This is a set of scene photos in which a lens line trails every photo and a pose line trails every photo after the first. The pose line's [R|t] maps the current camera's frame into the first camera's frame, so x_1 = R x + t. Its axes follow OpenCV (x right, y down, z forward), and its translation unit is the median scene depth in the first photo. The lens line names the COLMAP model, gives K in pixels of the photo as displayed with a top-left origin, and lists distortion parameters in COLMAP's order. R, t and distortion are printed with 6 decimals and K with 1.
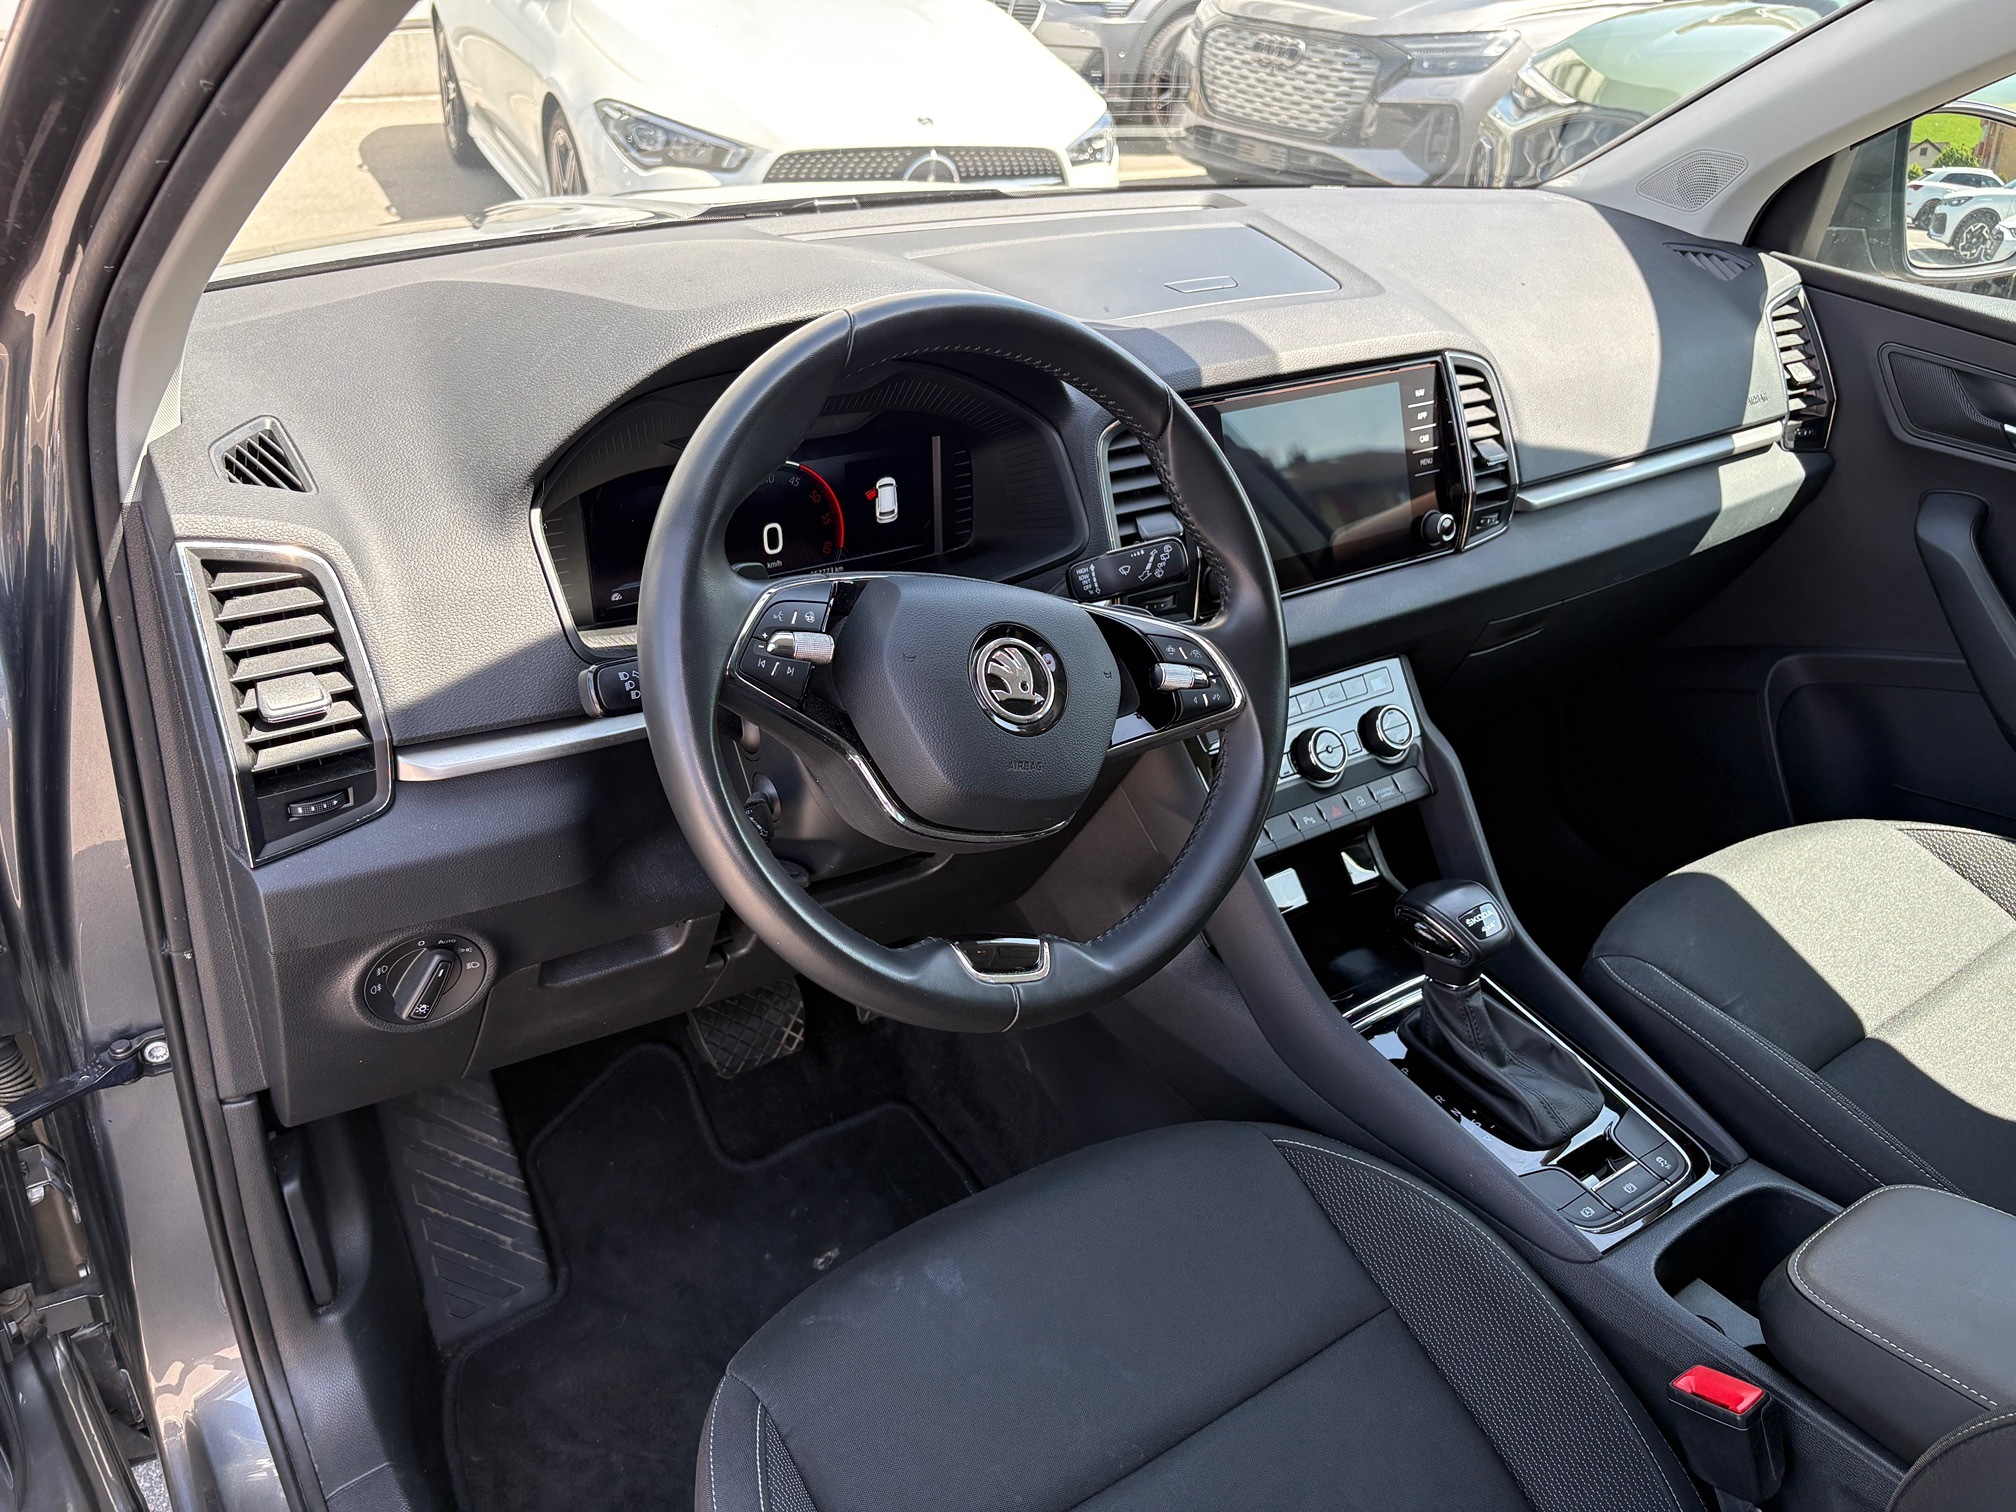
lens RADIAL K [[1522.0, 0, 977.9], [0, 1522.0, 745.8], [0, 0, 1]] dist [0.057312, -0.078565]
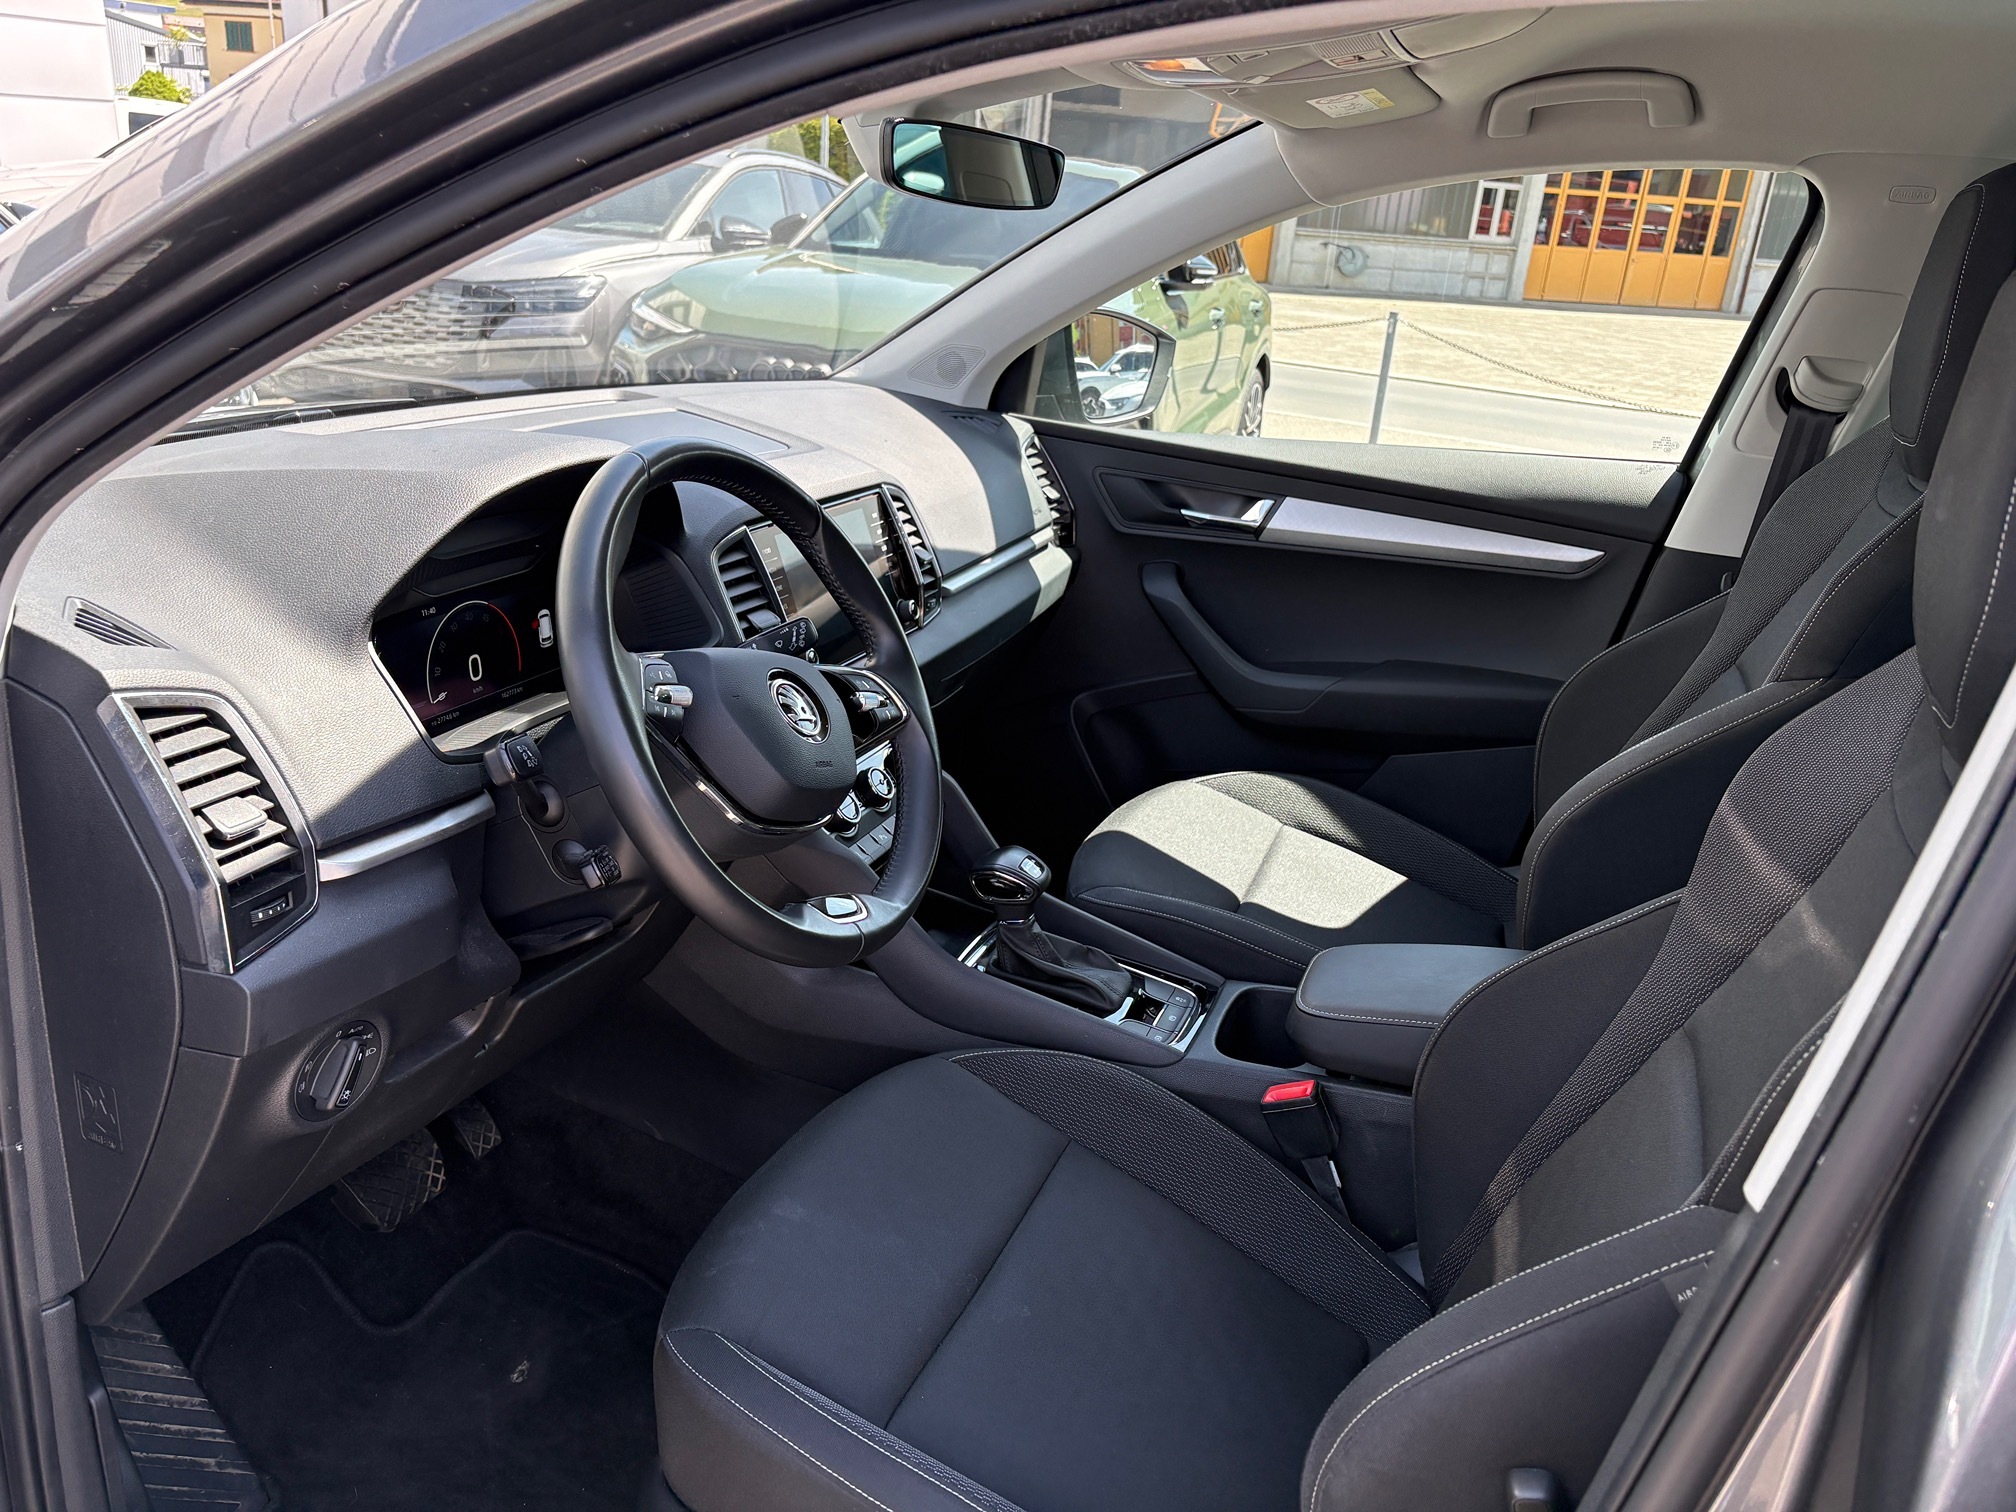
lens RADIAL K [[1510.7, 0, 996.1], [0, 1510.7, 757.6], [0, 0, 1]] dist [0.008348, 0.005960]
pose [[0.834489, -0.177064, 0.521801, -0.348885], [0.242716, 0.968265, -0.059600, 0.080240], [-0.494689, 0.176385, 0.850983, -0.142596]]
